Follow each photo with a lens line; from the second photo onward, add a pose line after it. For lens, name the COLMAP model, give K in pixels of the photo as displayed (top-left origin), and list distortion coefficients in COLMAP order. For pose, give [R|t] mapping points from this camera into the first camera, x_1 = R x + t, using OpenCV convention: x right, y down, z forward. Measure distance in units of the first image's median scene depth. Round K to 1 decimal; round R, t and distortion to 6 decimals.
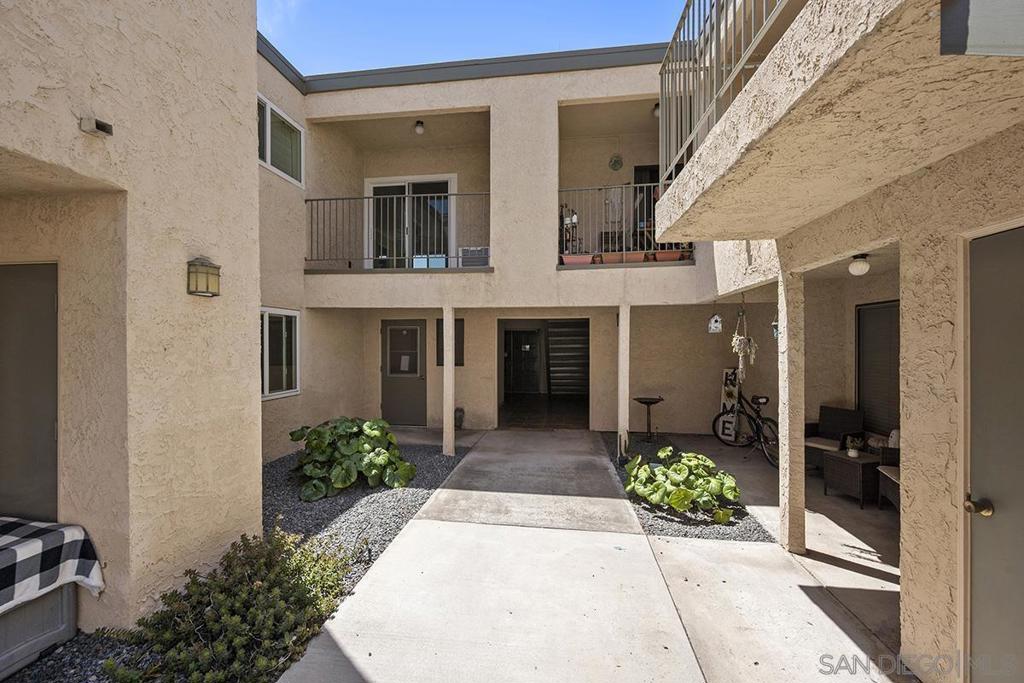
lens RADIAL K [[412.4, 0, 511.3], [0, 412.4, 343.6], [0, 0, 1]] dist [0.004242, 0.000188]
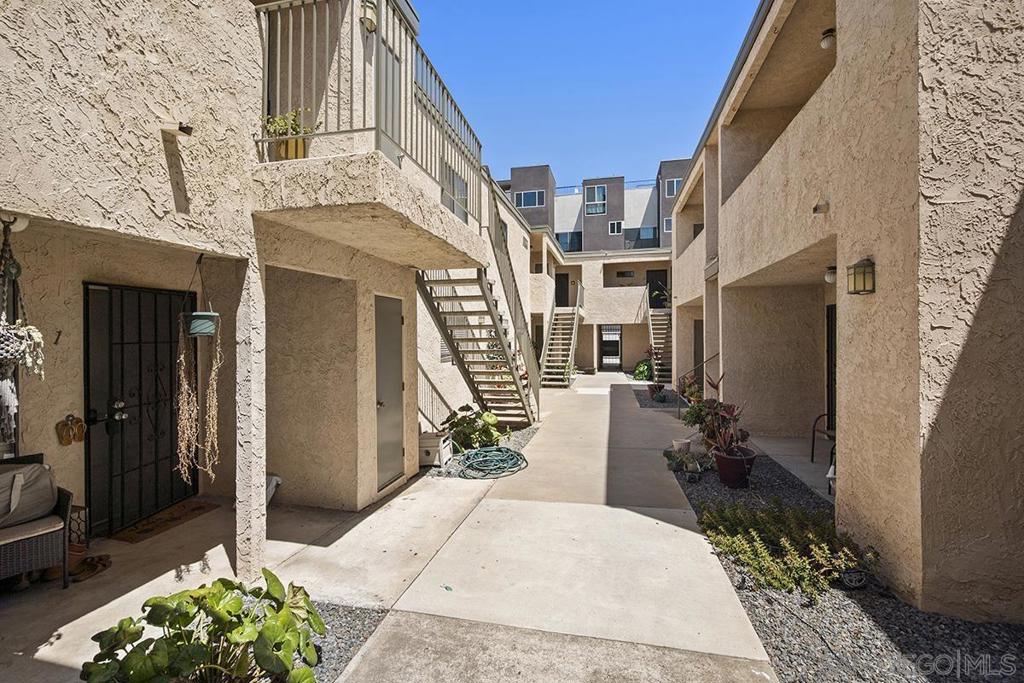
lens RADIAL K [[444.2, 0, 512.0], [0, 444.2, 341.5], [0, 0, 1]] dist [0.000787, 0.000087]
pose [[-0.995502, 0.001088, 0.094732, 0.055902], [0.002820, 0.999831, 0.018151, -0.015140], [-0.094696, 0.018336, -0.995337, 2.172469]]
